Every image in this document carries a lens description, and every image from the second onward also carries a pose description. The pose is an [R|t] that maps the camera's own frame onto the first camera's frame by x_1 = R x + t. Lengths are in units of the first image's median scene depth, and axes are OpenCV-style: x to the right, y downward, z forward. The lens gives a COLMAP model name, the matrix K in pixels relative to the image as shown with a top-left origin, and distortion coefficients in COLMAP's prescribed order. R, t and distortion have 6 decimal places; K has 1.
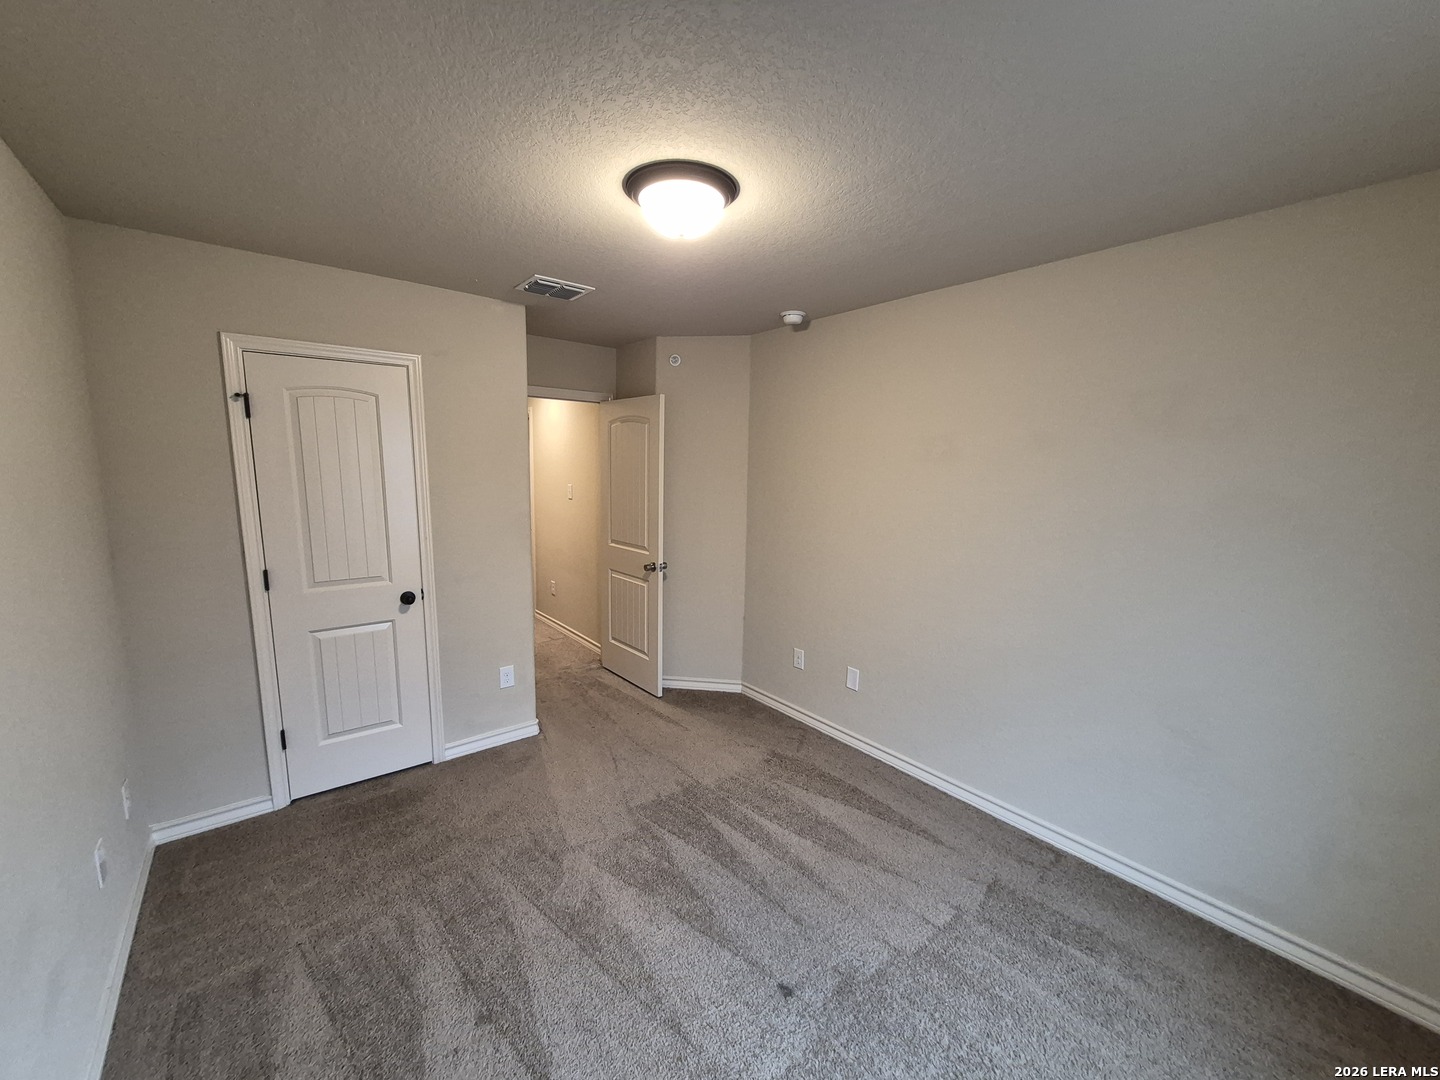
lens RADIAL K [[564.3, 0, 709.0], [0, 564.3, 547.6], [0, 0, 1]] dist [0.009198, -0.000733]
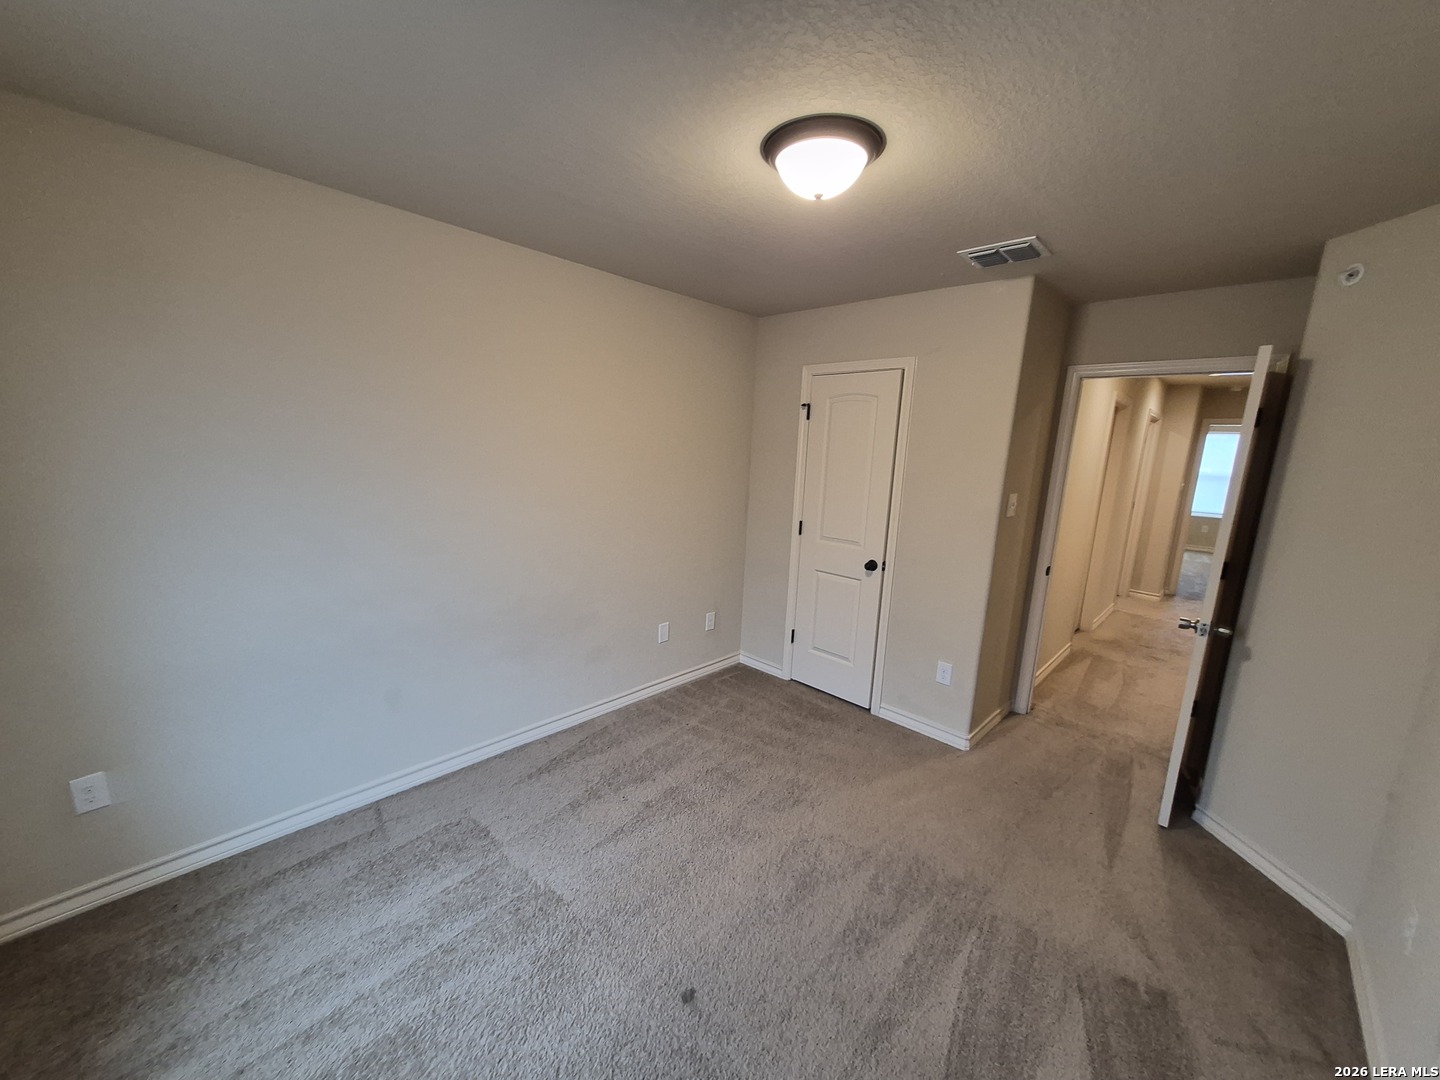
lens RADIAL K [[564.3, 0, 709.0], [0, 564.3, 547.6], [0, 0, 1]] dist [0.009198, -0.000733]
pose [[0.130119, 0.169447, -0.976912, 0.621817], [-0.186474, 0.971888, 0.143738, -0.058067], [0.973805, 0.163465, 0.158058, 0.506266]]
